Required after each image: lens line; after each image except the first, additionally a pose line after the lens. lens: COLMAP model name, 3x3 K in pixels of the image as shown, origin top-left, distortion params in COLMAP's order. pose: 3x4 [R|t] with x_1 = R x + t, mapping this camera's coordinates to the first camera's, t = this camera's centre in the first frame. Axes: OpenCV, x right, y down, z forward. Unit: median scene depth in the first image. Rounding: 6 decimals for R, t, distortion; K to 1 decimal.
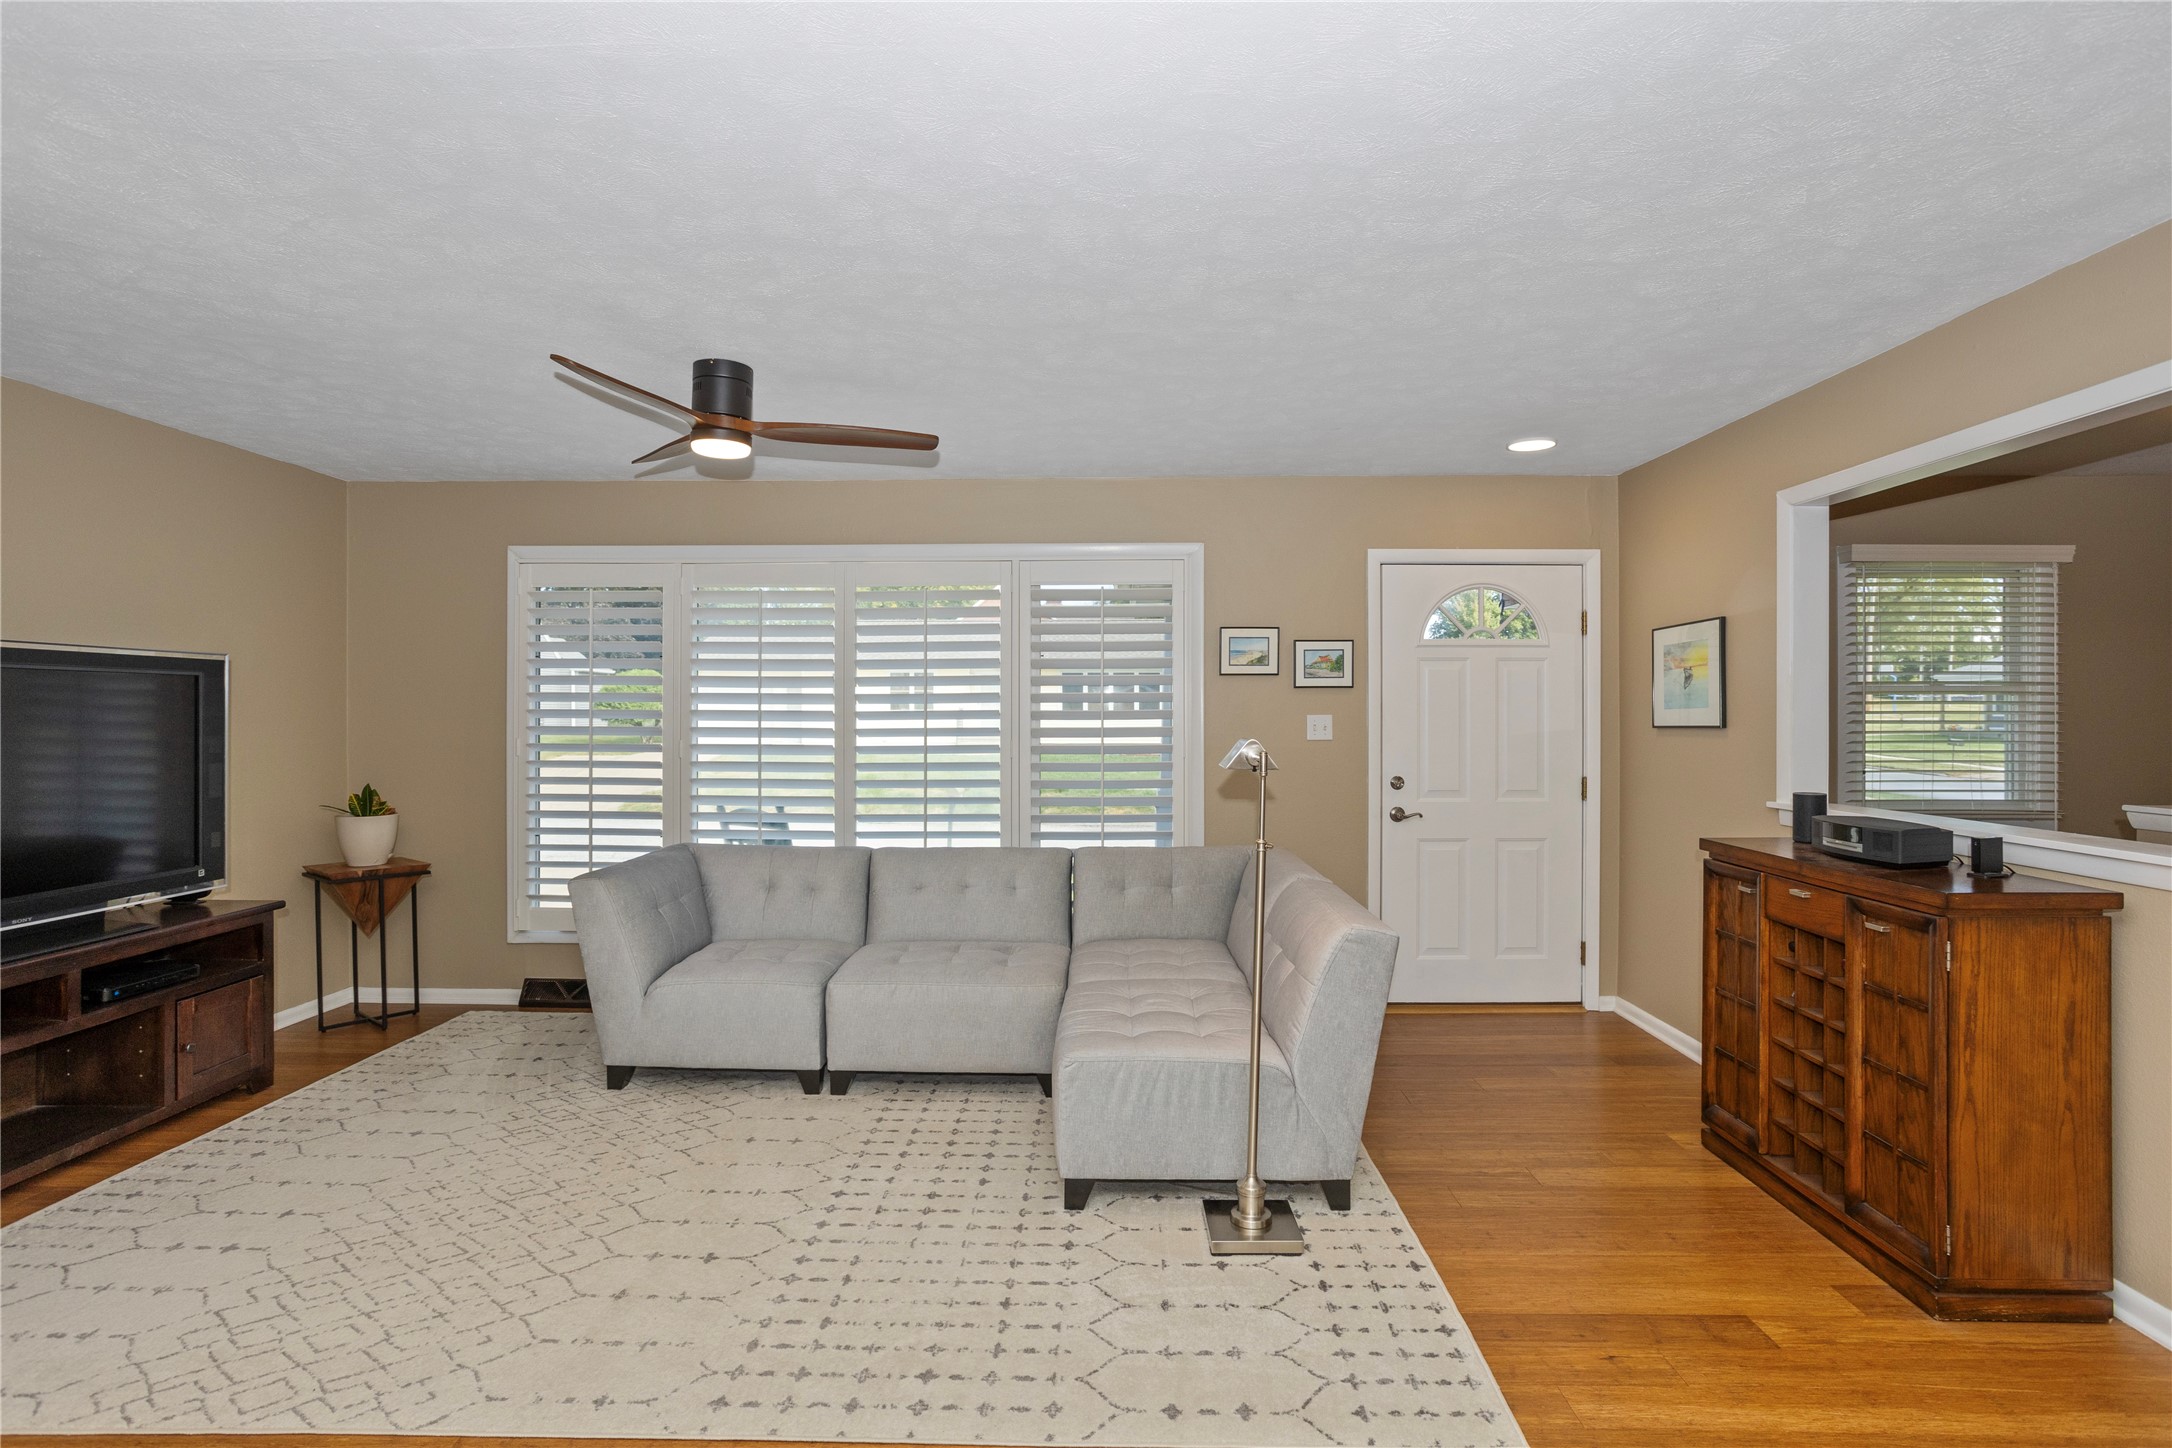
lens RADIAL K [[1083.4, 0, 1094.5], [0, 1083.4, 716.8], [0, 0, 1]] dist [-0.053011, 0.027806]
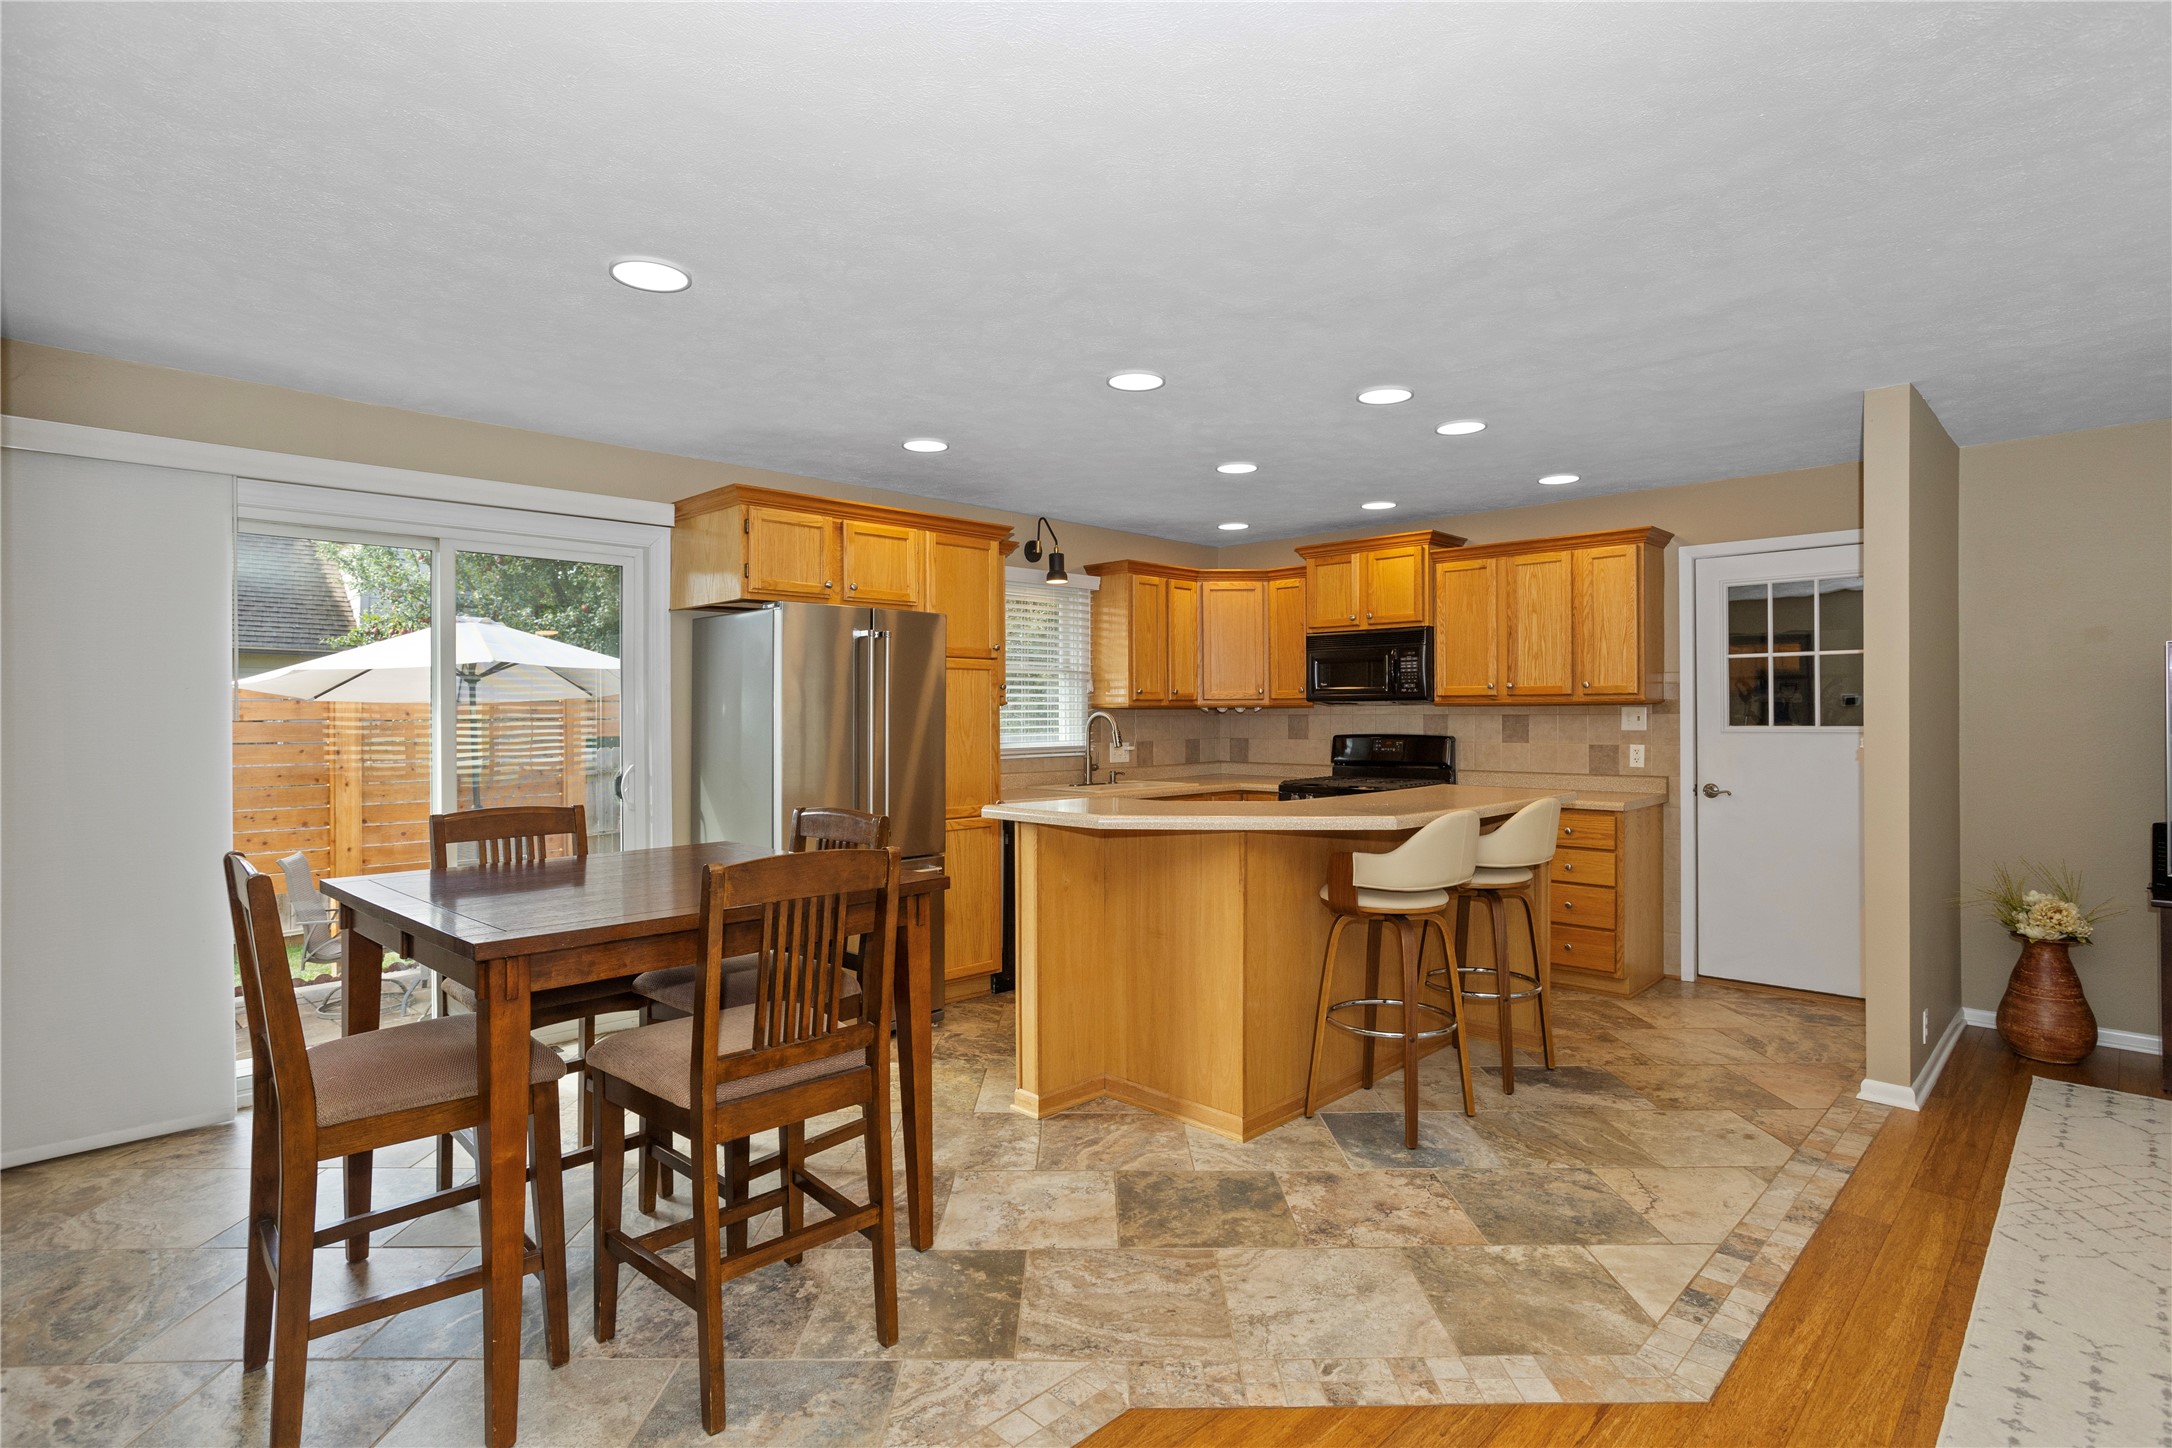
lens RADIAL K [[1082.2, 0, 1080.1], [0, 1082.2, 720.1], [0, 0, 1]] dist [-0.040992, 0.025718]
pose [[-0.693217, 0.005179, -0.720711, 0.595664], [-0.000011, 0.999974, 0.007196, 0.007982], [0.720729, 0.004997, -0.693199, 0.575223]]
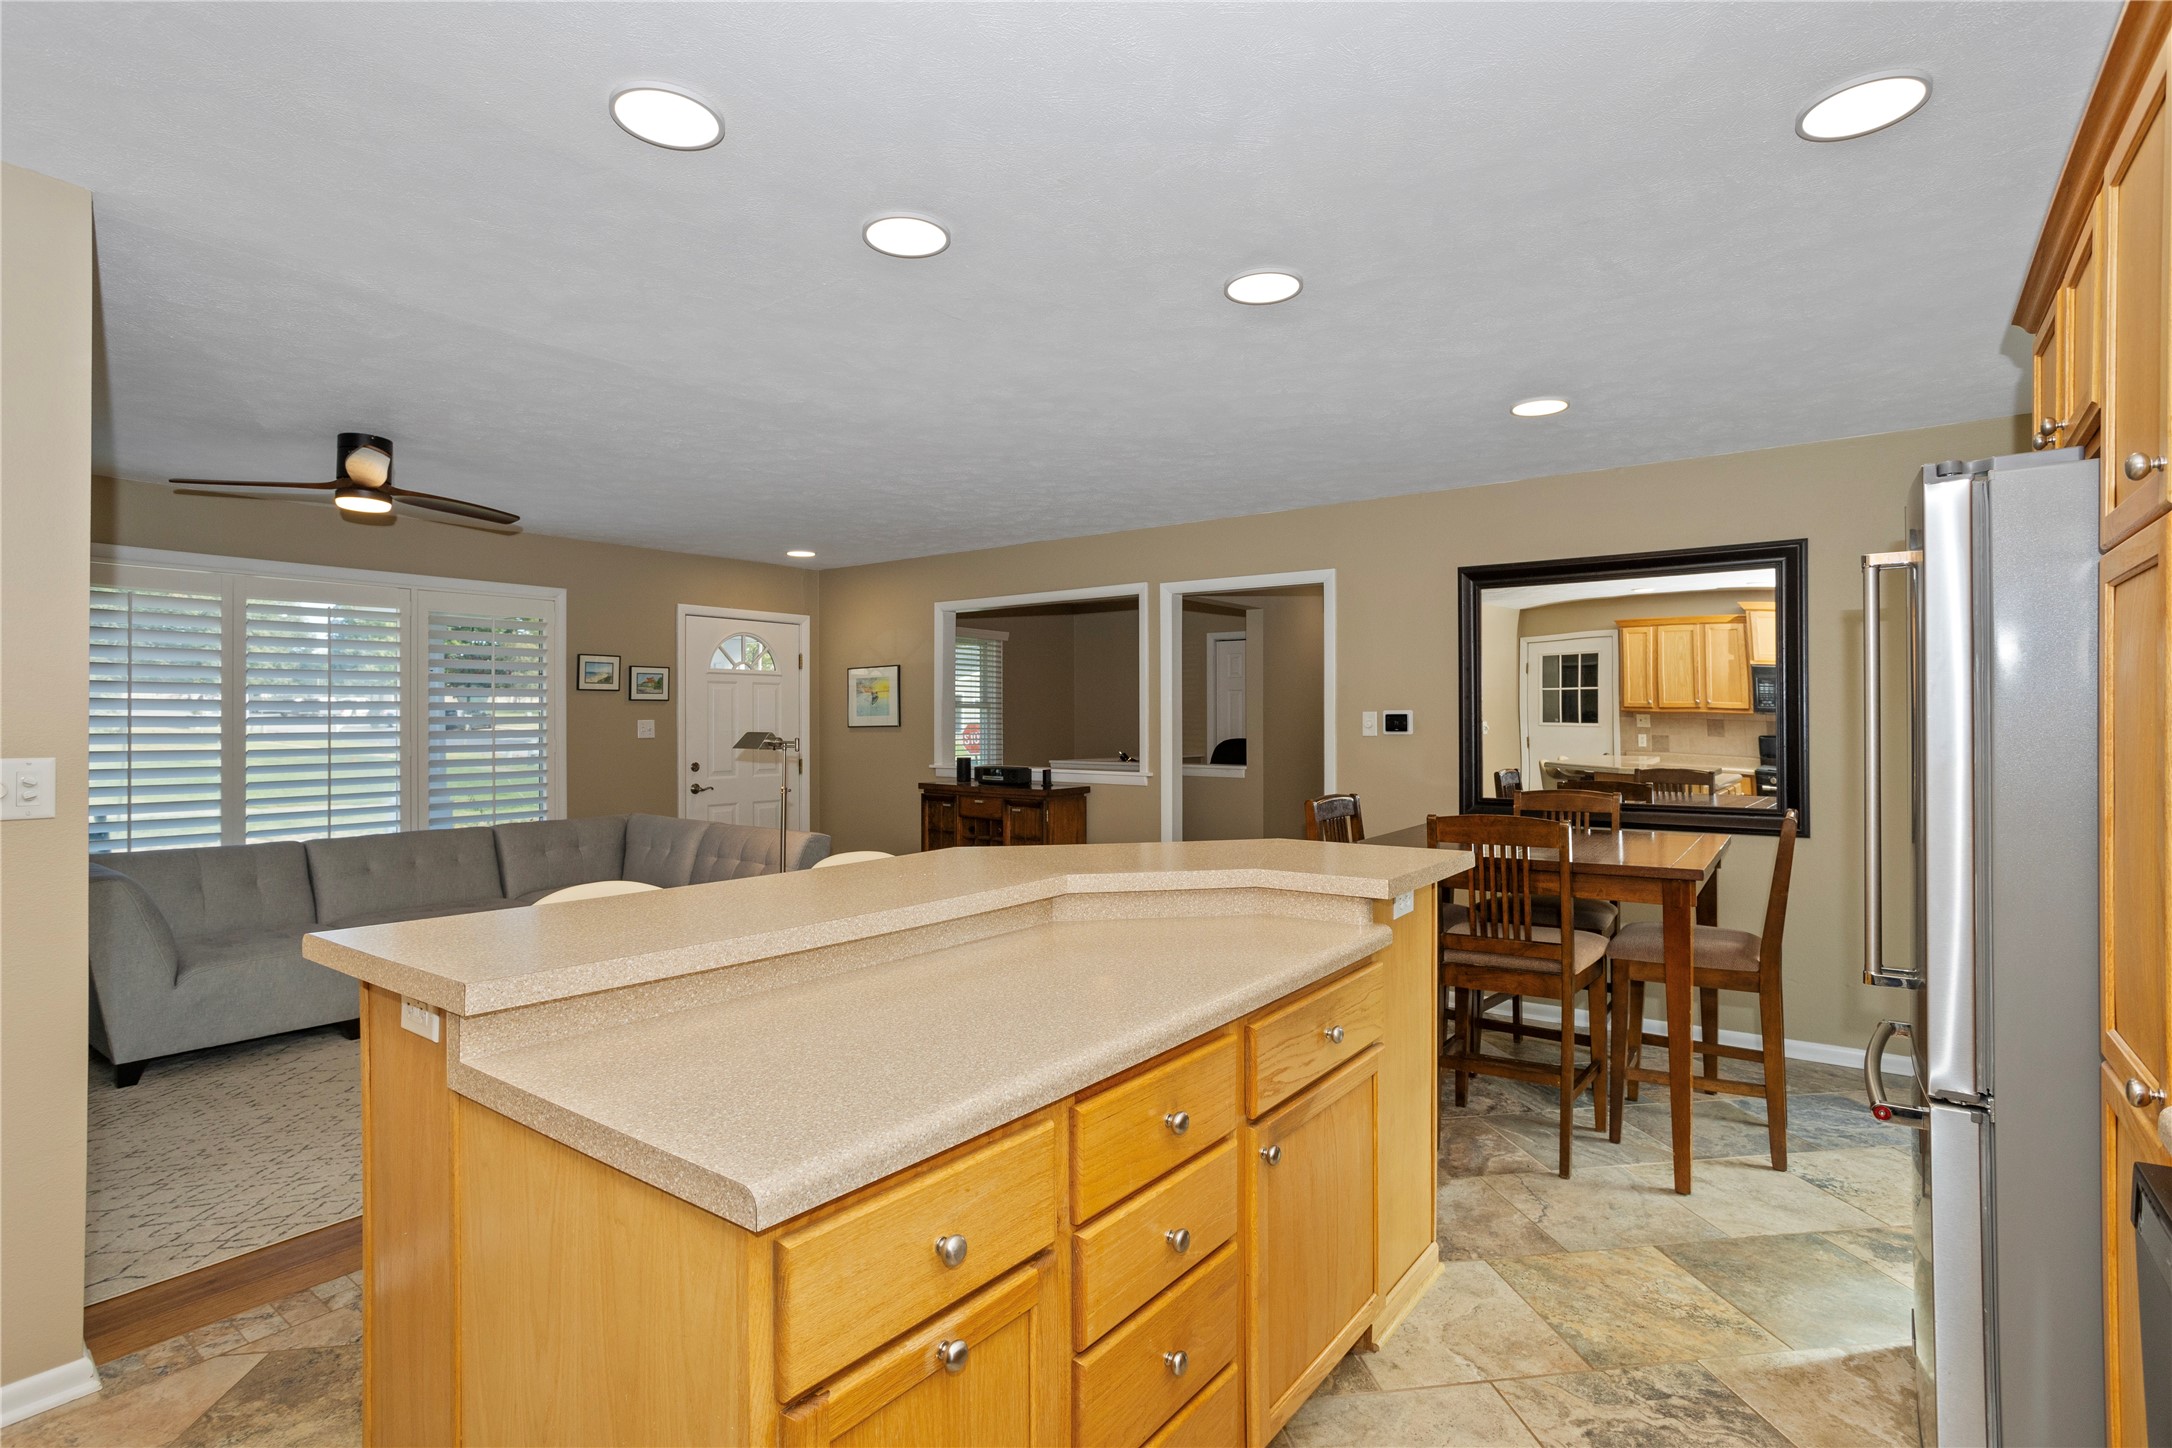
lens RADIAL K [[1063.6, 0, 1079.1], [0, 1063.6, 720.1], [0, 0, 1]] dist [-0.015090, 0.009225]
pose [[0.591692, -0.001149, 0.806163, -0.728863], [0.005012, 0.999985, -0.002253, 0.005525], [-0.806149, 0.005374, 0.591689, -0.338644]]
